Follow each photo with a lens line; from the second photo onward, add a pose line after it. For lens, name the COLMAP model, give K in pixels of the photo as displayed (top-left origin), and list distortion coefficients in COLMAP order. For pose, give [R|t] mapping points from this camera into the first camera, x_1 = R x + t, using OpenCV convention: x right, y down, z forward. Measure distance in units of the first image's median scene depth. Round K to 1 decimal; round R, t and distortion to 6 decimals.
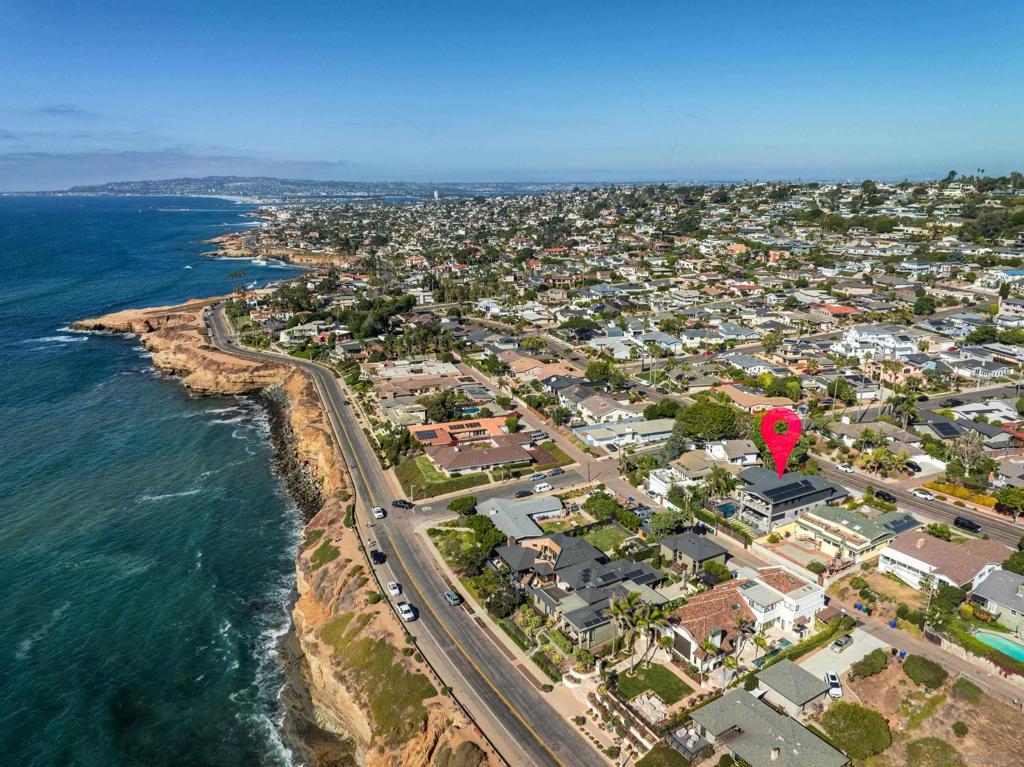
lens RADIAL K [[716.9, 0, 517.1], [0, 716.9, 382.1], [0, 0, 1]] dist [-0.008509, -0.005723]
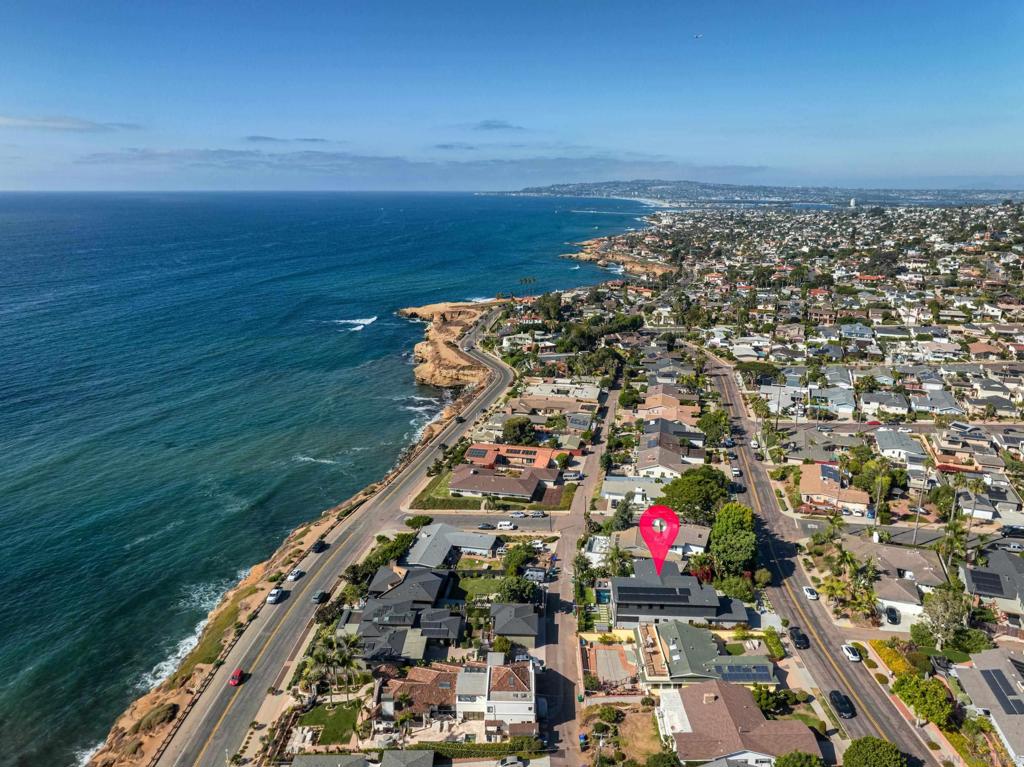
lens RADIAL K [[716.9, 0, 518.5], [0, 716.9, 385.2], [0, 0, 1]] dist [-0.008509, -0.005723]
pose [[0.853548, 0.147111, -0.499815, 0.288200], [-0.147843, 0.988265, 0.038402, -0.049317], [0.499599, 0.041117, 0.865281, 0.068240]]
